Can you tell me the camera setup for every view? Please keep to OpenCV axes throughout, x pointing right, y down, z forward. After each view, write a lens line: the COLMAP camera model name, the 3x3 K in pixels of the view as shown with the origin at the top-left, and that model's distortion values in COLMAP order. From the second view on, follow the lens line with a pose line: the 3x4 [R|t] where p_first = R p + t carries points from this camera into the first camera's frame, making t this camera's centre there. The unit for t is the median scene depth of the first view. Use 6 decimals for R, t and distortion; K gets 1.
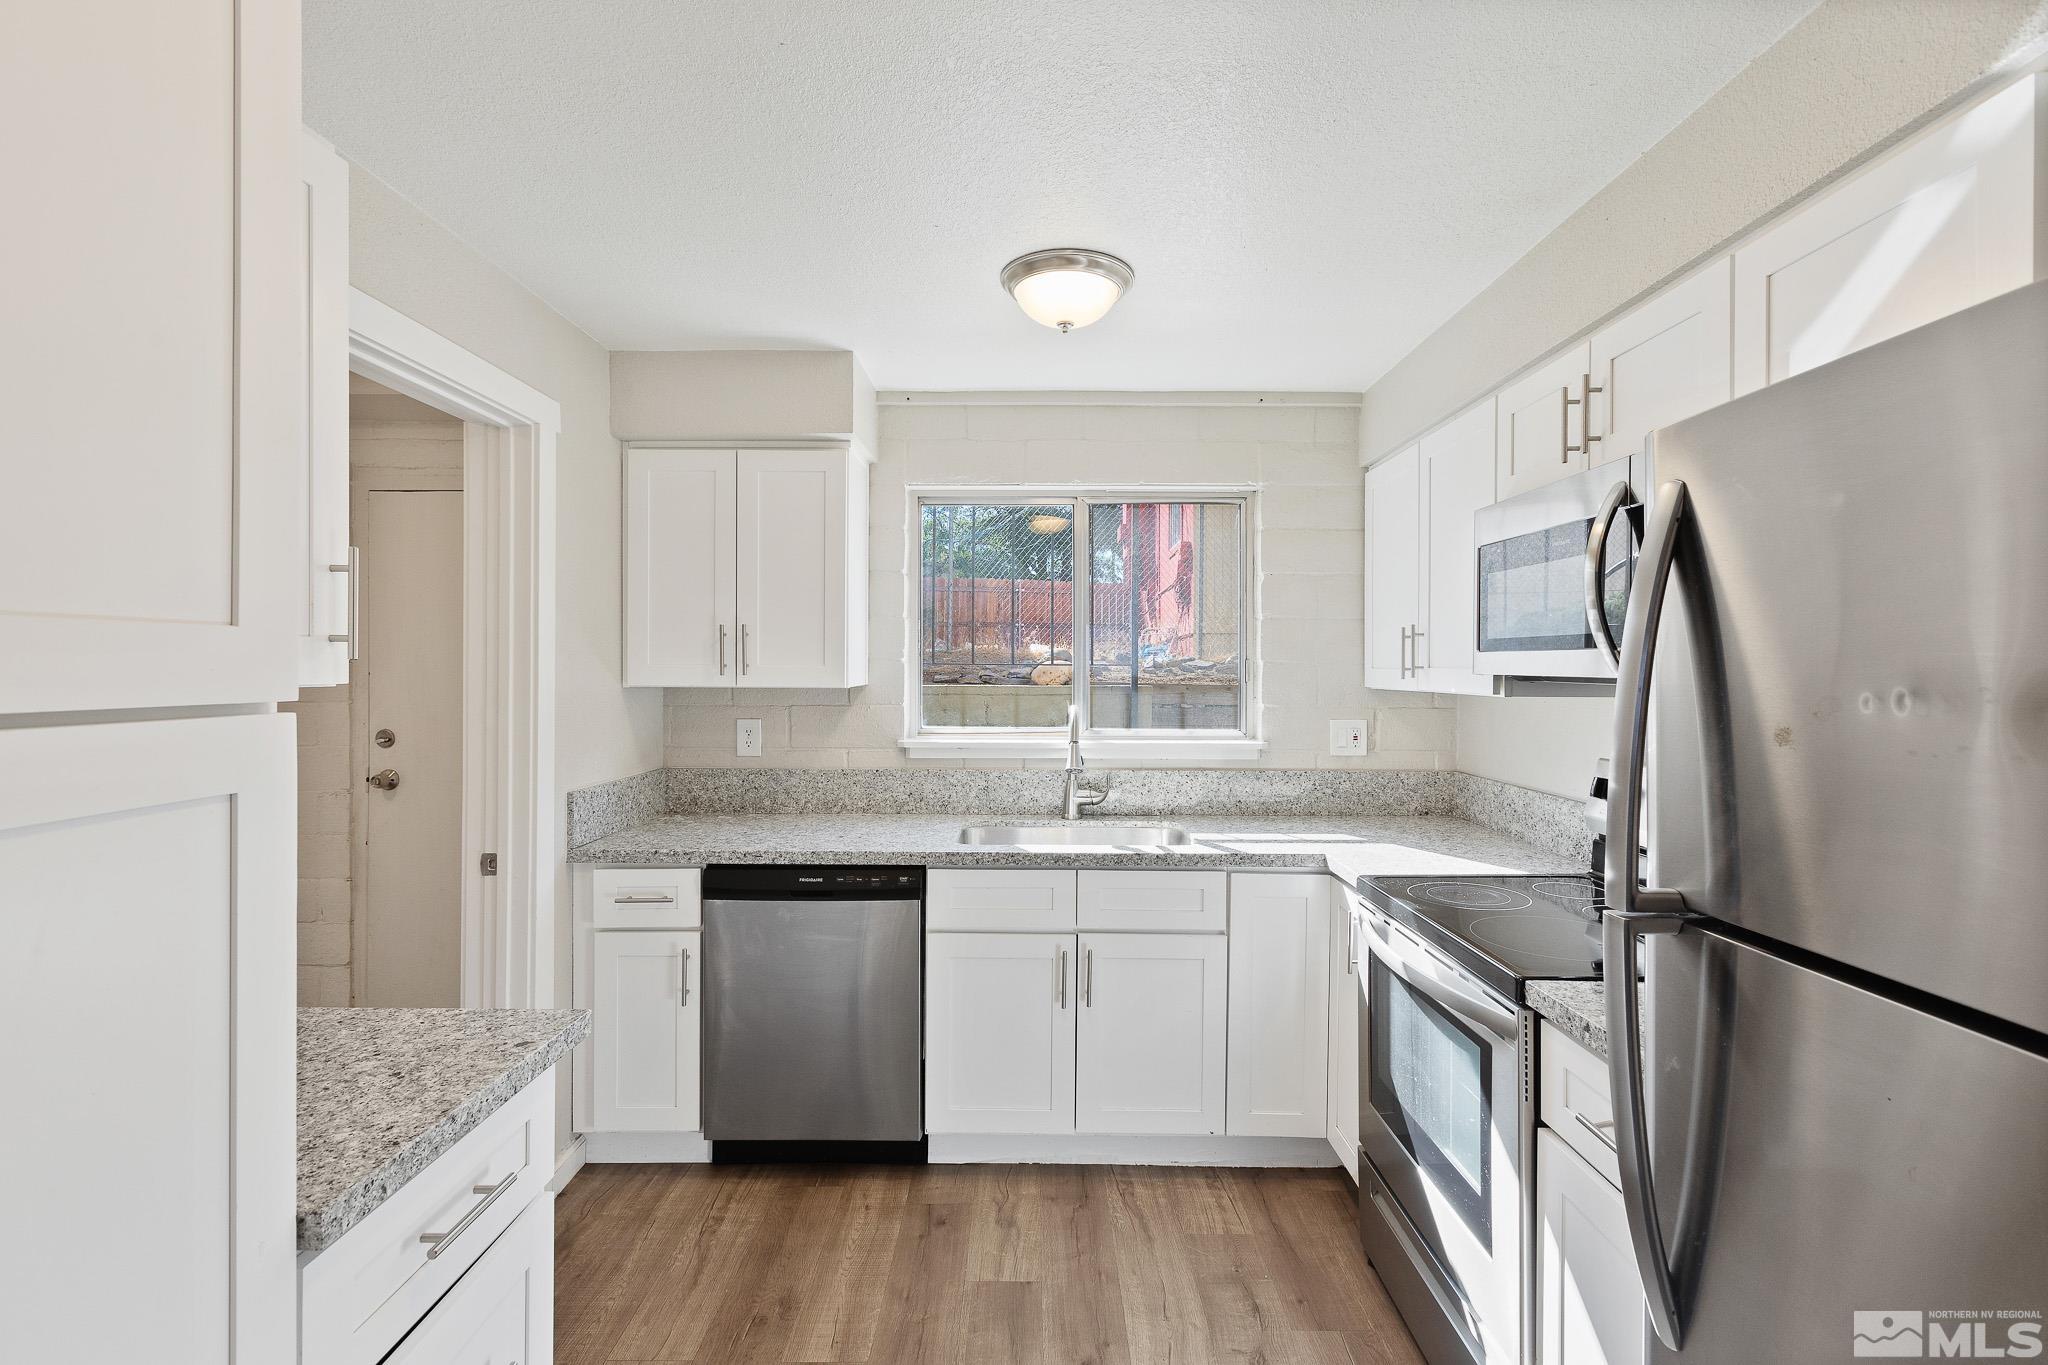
lens RADIAL K [[928.5, 0, 1032.8], [0, 928.5, 666.6], [0, 0, 1]] dist [0.001445, -0.000290]
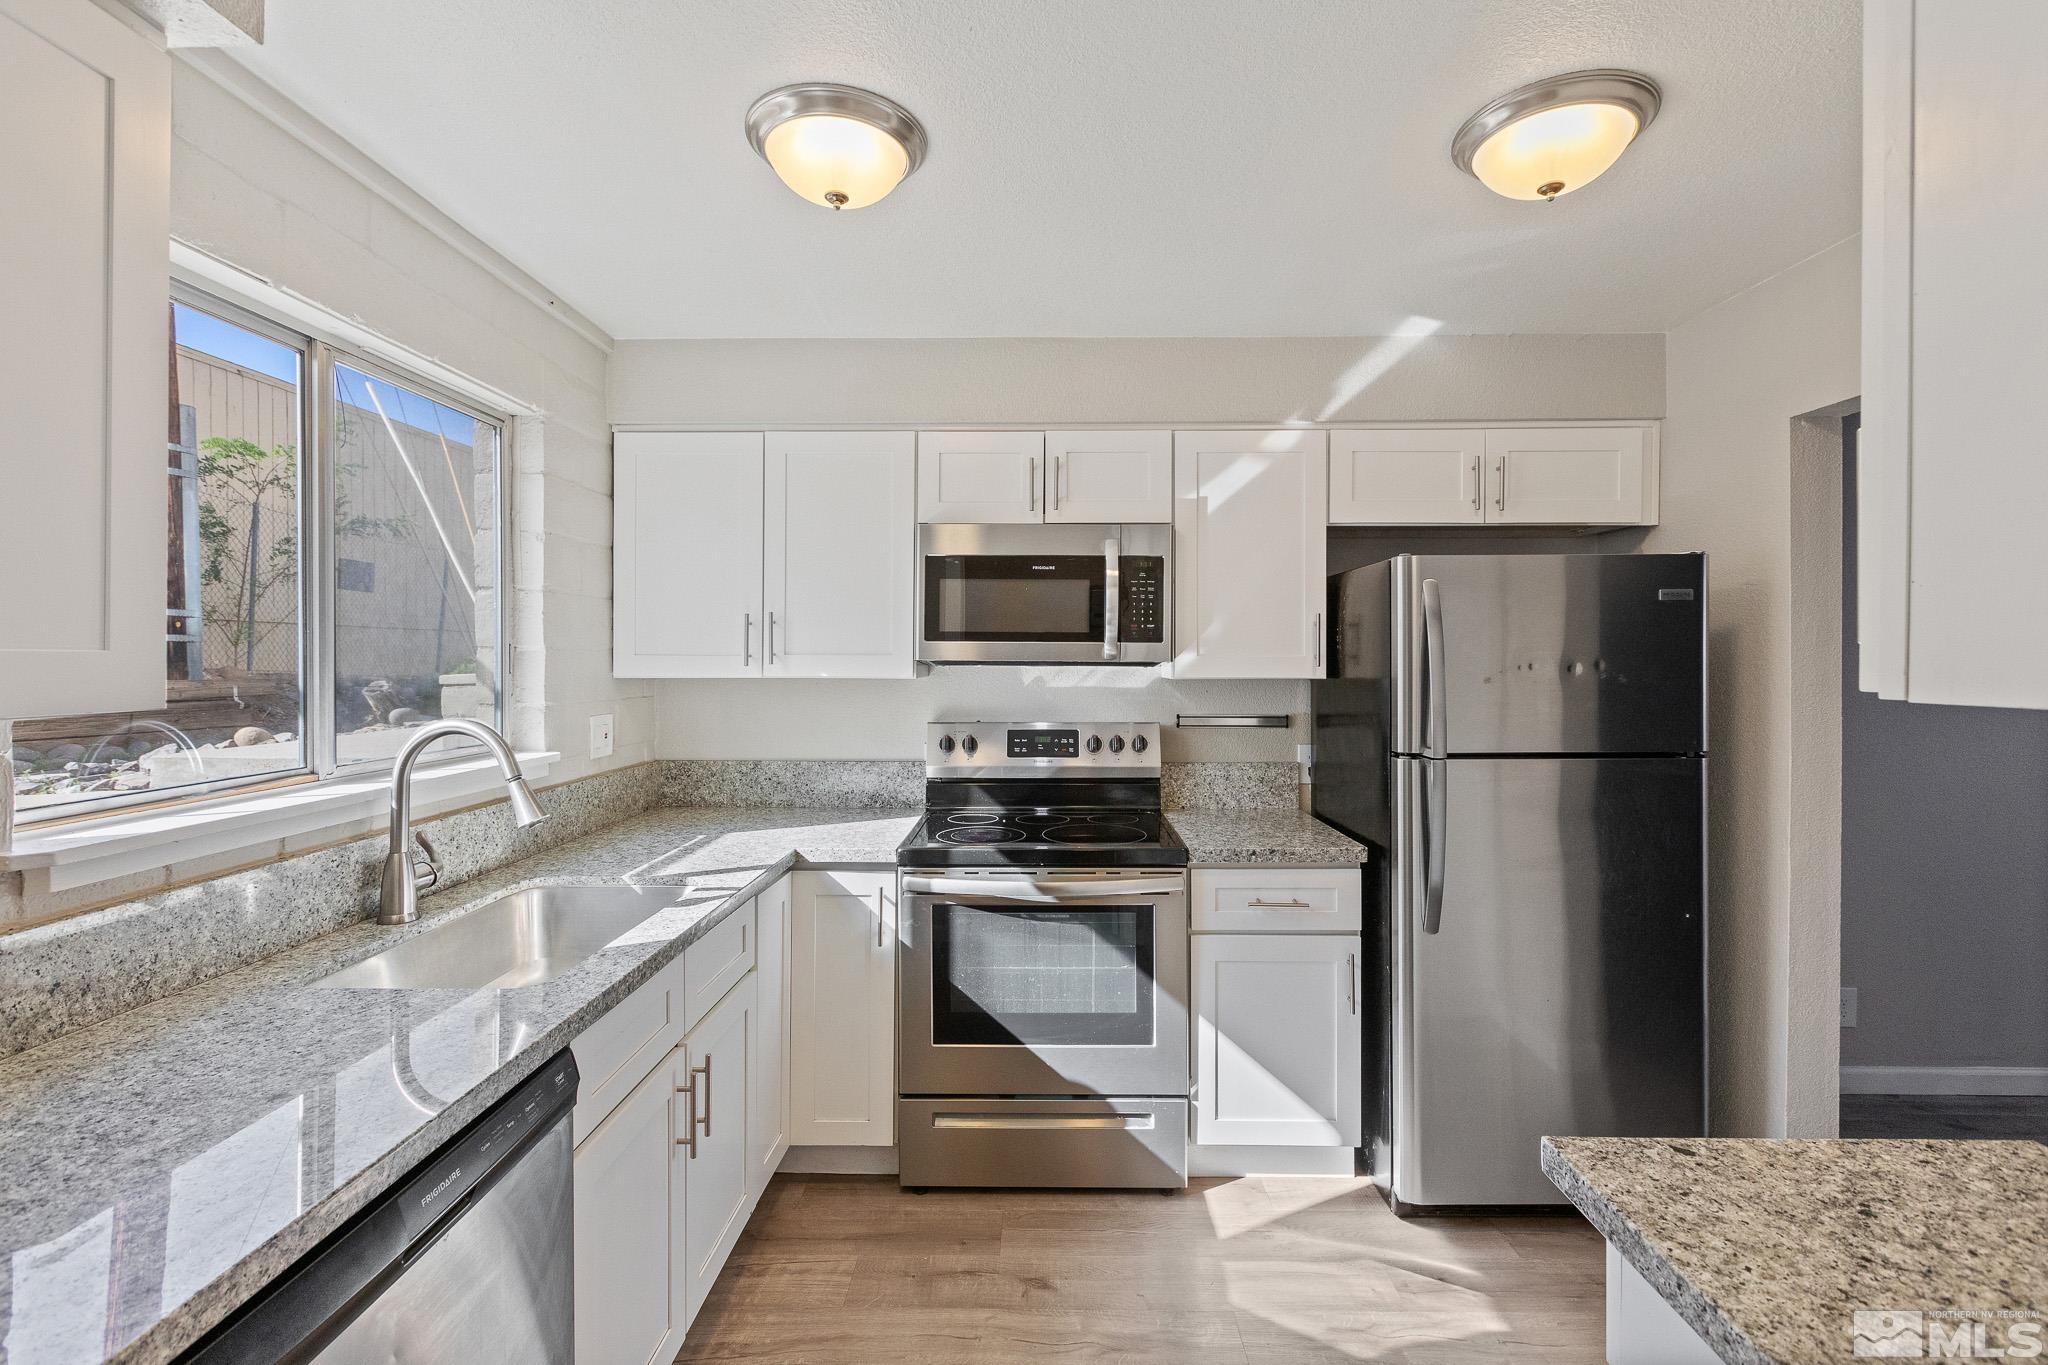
lens RADIAL K [[931.6, 0, 1032.0], [0, 931.6, 657.1], [0, 0, 1]] dist [-0.000592, 0.000127]
pose [[0.000484, -0.004186, 0.999991, -0.637657], [-0.002906, 0.999987, 0.004187, -0.000784], [-0.999996, -0.002908, 0.000472, 0.746032]]
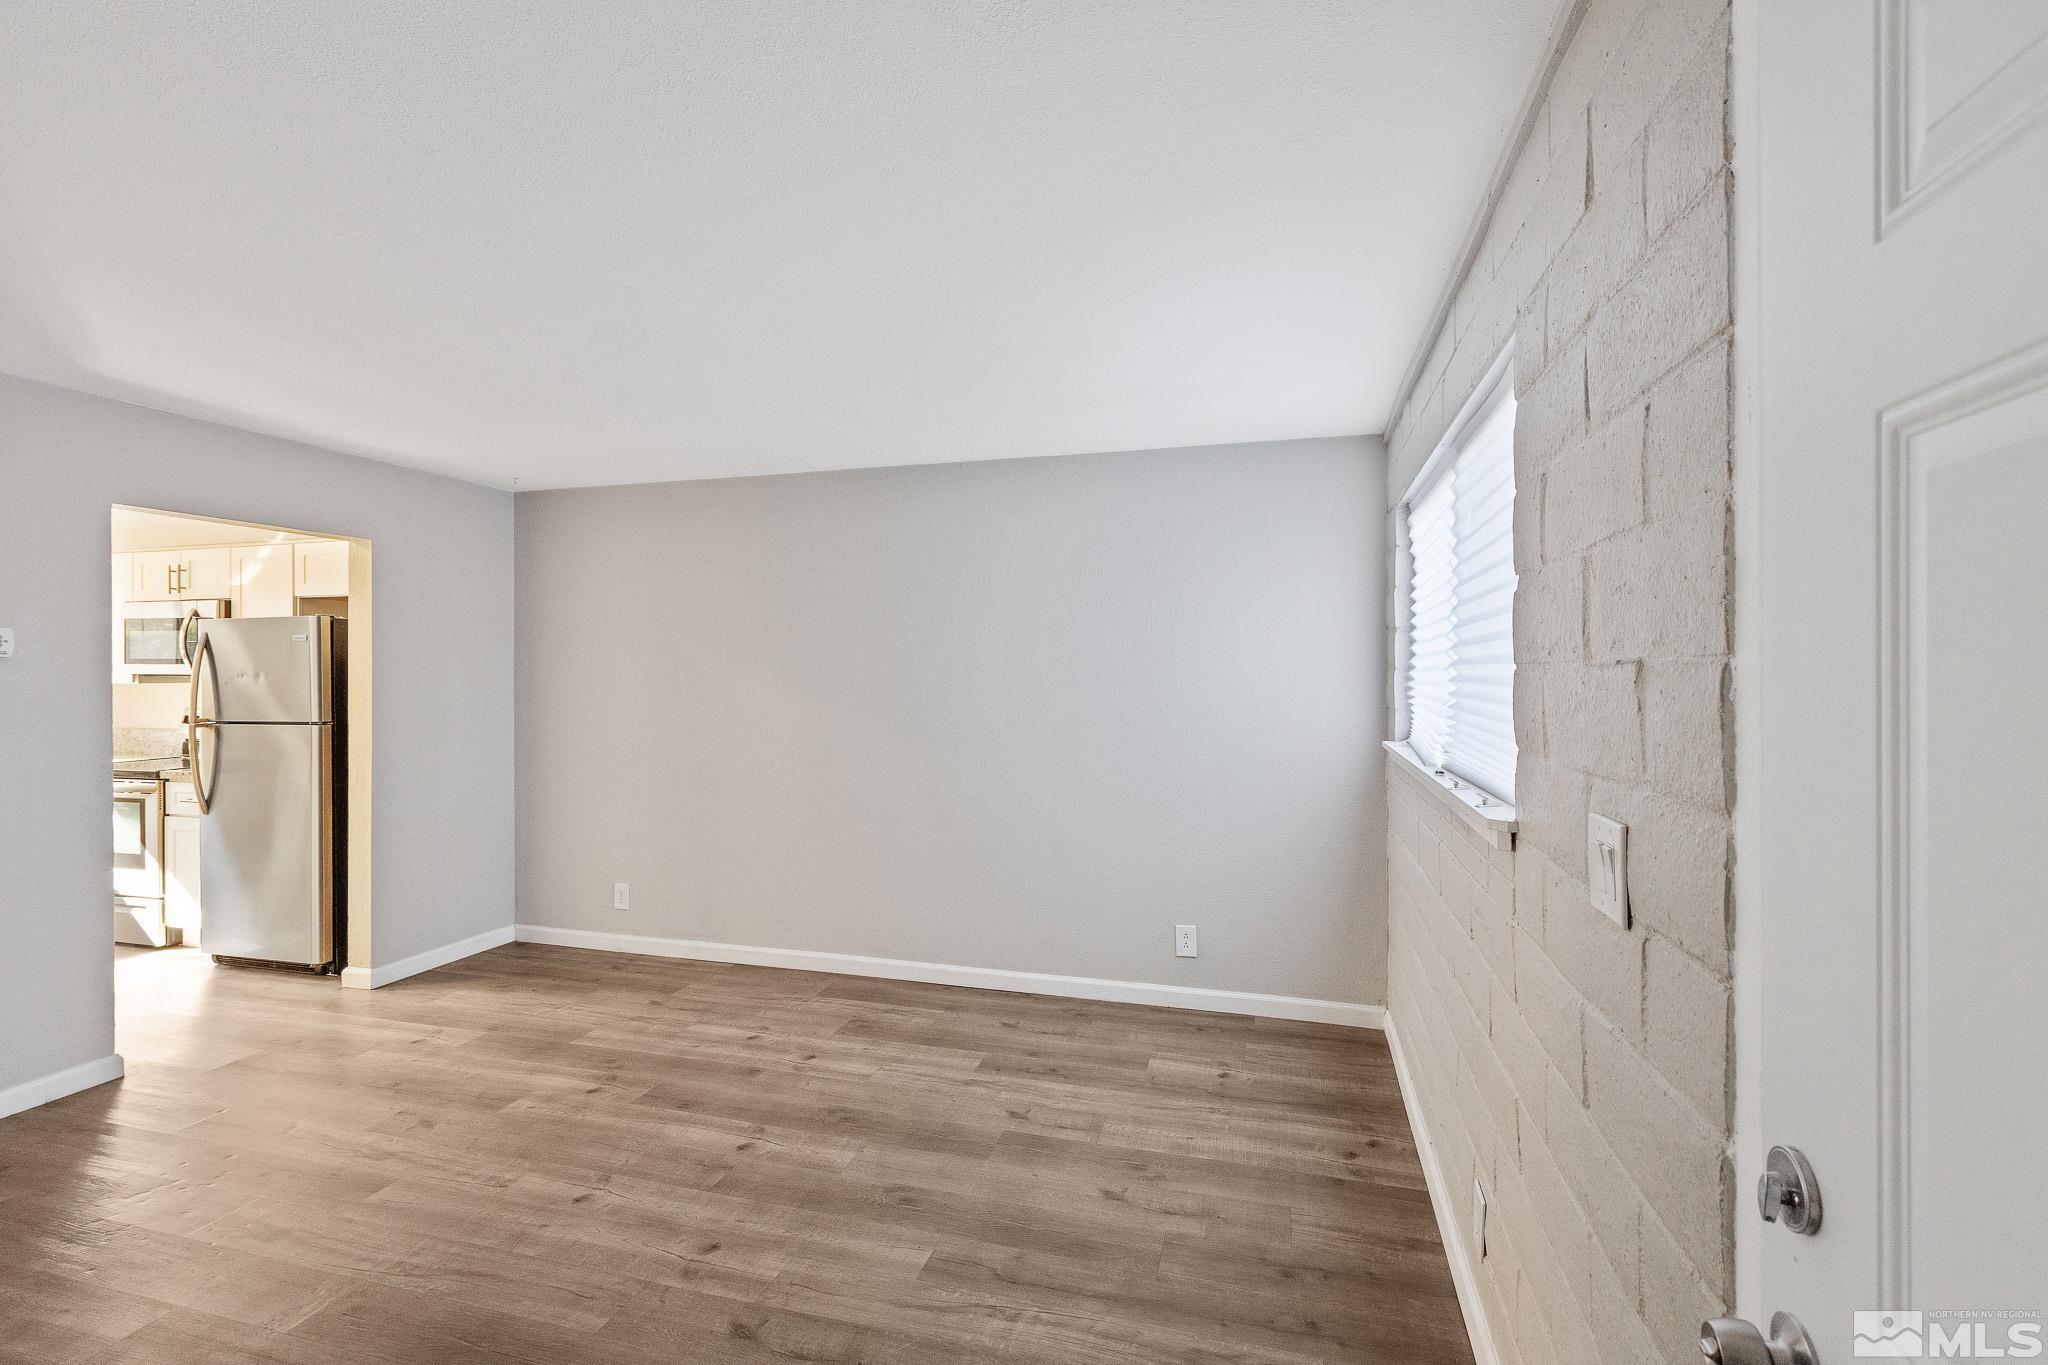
lens RADIAL K [[900.3, 0, 1008.7], [0, 900.3, 687.9], [0, 0, 1]] dist [-0.000732, -0.000072]
pose [[0.271741, -0.014777, 0.962257, -0.930346], [-0.007443, 0.999820, 0.017456, -0.009863], [-0.962342, -0.011905, 0.271582, -1.490171]]
